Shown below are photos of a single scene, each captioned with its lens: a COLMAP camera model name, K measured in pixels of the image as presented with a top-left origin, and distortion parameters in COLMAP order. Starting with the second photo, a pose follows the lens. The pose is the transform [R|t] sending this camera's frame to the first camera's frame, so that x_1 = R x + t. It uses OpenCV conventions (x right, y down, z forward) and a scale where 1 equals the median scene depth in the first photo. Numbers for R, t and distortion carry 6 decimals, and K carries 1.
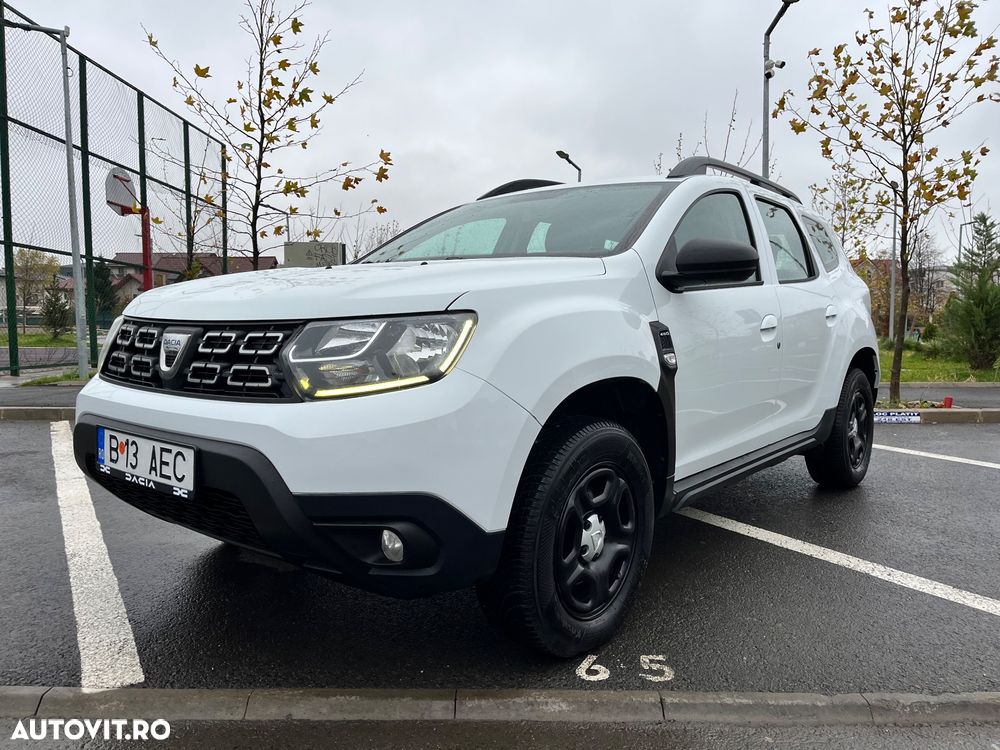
lens RADIAL K [[742.2, 0, 503.7], [0, 742.2, 372.5], [0, 0, 1]] dist [0.057029, -0.079105]
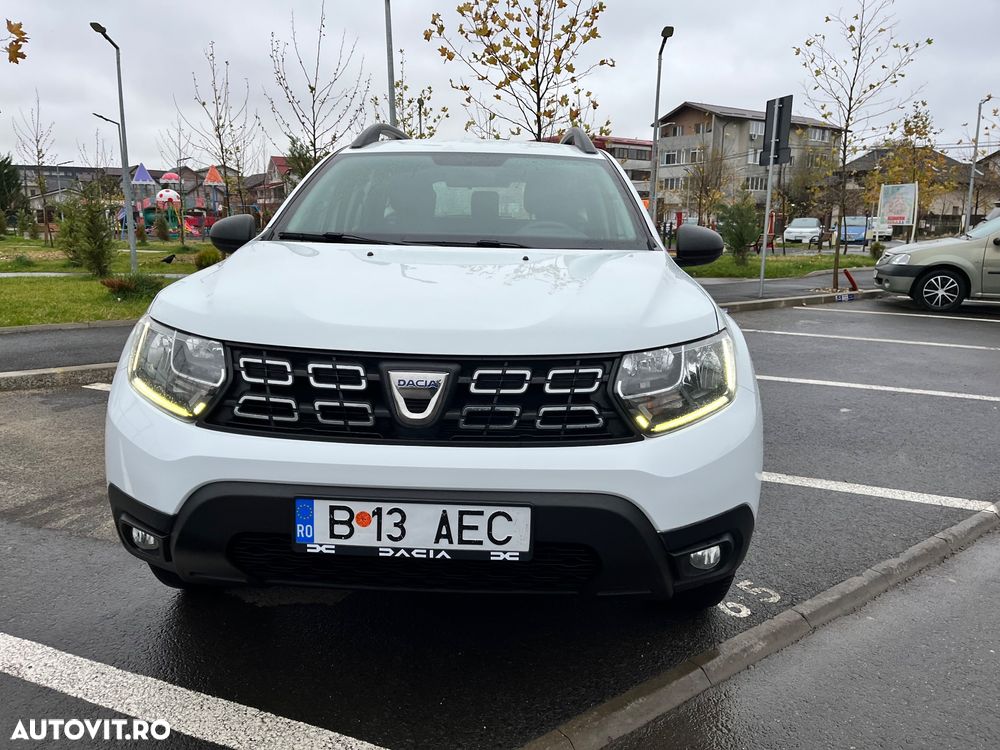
lens RADIAL K [[737.7, 0, 502.5], [0, 737.7, 373.3], [0, 0, 1]] dist [0.065987, -0.093217]
pose [[0.802049, -0.111408, 0.586775, -0.857448], [0.030923, 0.988877, 0.145484, -0.169393], [-0.596457, -0.098541, 0.796573, 0.297180]]
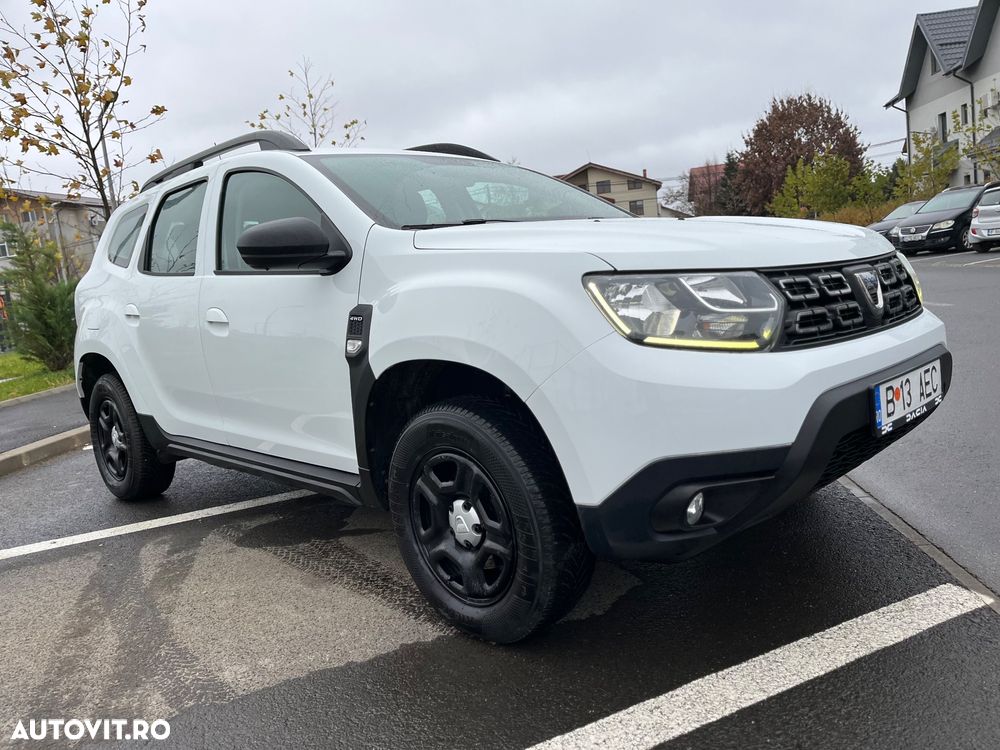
lens RADIAL K [[739.7, 0, 506.4], [0, 739.7, 374.9], [0, 0, 1]] dist [0.064405, -0.086841]
pose [[0.119824, -0.149922, 0.981410, -1.515858], [0.174716, 0.976289, 0.127808, -0.130857], [-0.977301, 0.156153, 0.143177, 1.369056]]
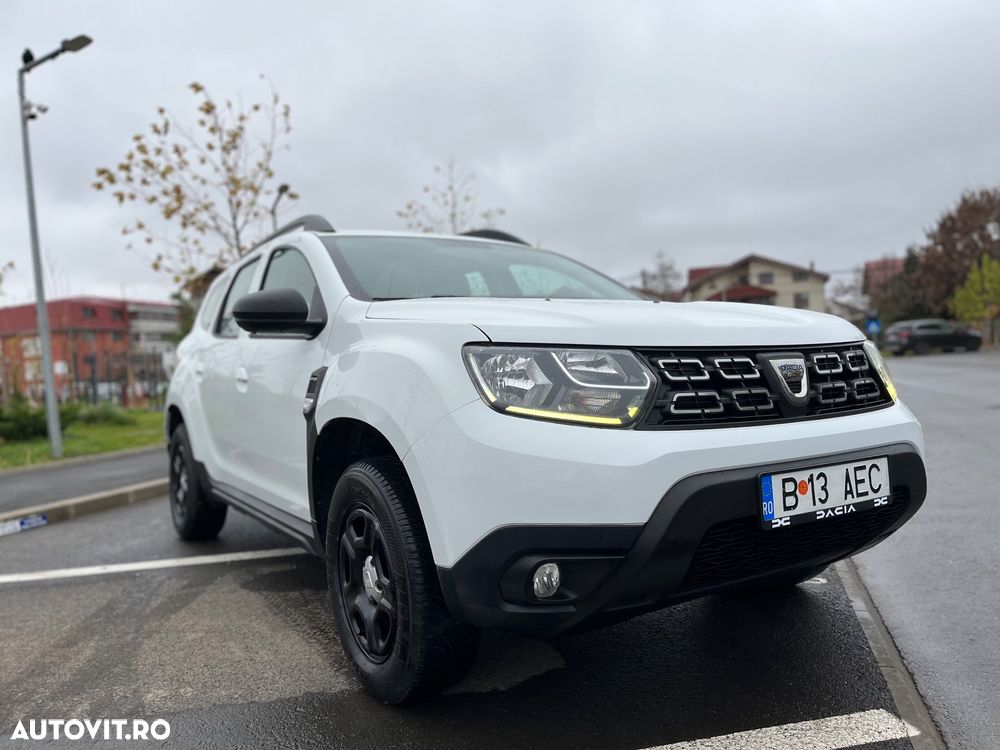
lens RADIAL K [[737.7, 0, 502.5], [0, 737.7, 373.3], [0, 0, 1]] dist [0.065987, -0.093217]
pose [[0.324701, -0.025064, 0.945484, -1.485226], [0.120523, 0.992596, -0.015077, -0.064463], [-0.938106, 0.118849, 0.325318, 1.052522]]
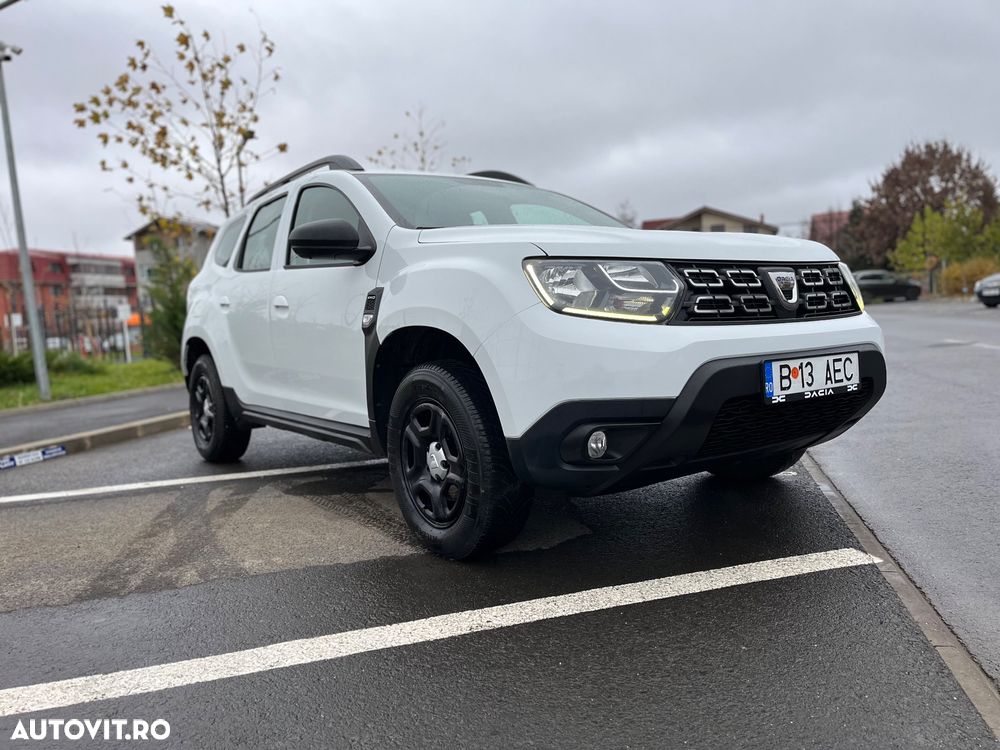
lens RADIAL K [[735.8, 0, 504.5], [0, 735.8, 372.4], [0, 0, 1]] dist [0.052664, -0.075912]
pose [[0.265189, -0.087294, 0.960237, -1.712633], [0.127924, 0.990275, 0.054696, -0.015484], [-0.955673, 0.108332, 0.273777, 1.134125]]
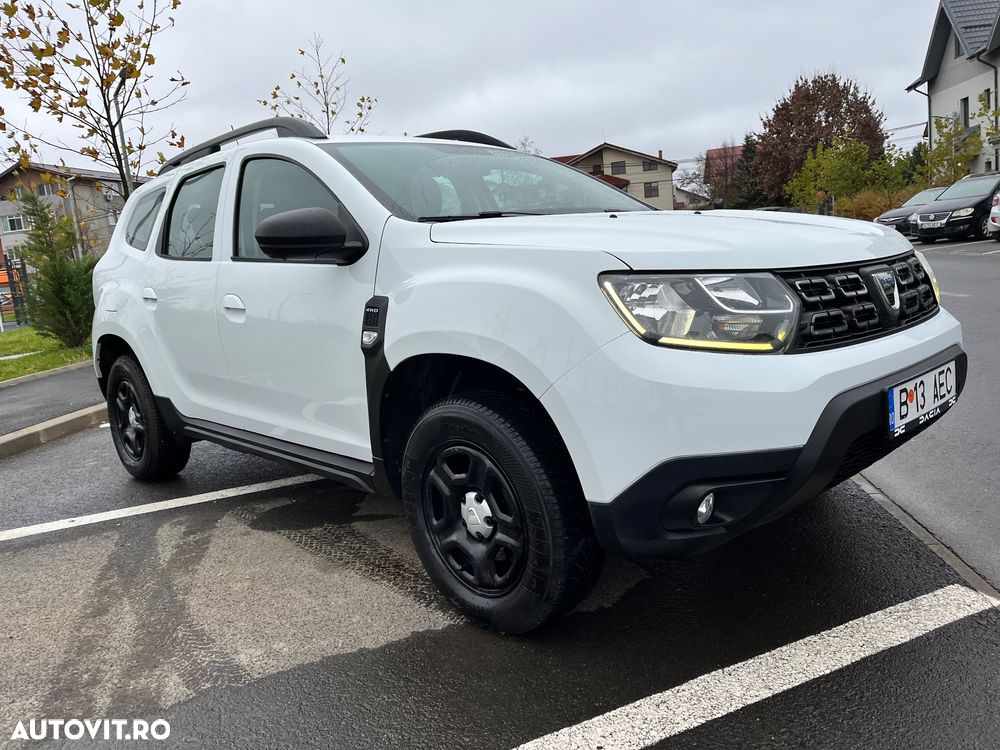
lens RADIAL K [[739.7, 0, 506.4], [0, 739.7, 374.9], [0, 0, 1]] dist [0.064405, -0.086841]
pose [[0.136795, -0.172739, 0.975422, -1.520916], [0.160086, 0.975591, 0.150318, -0.150754], [-0.977578, 0.135588, 0.161109, 1.369405]]
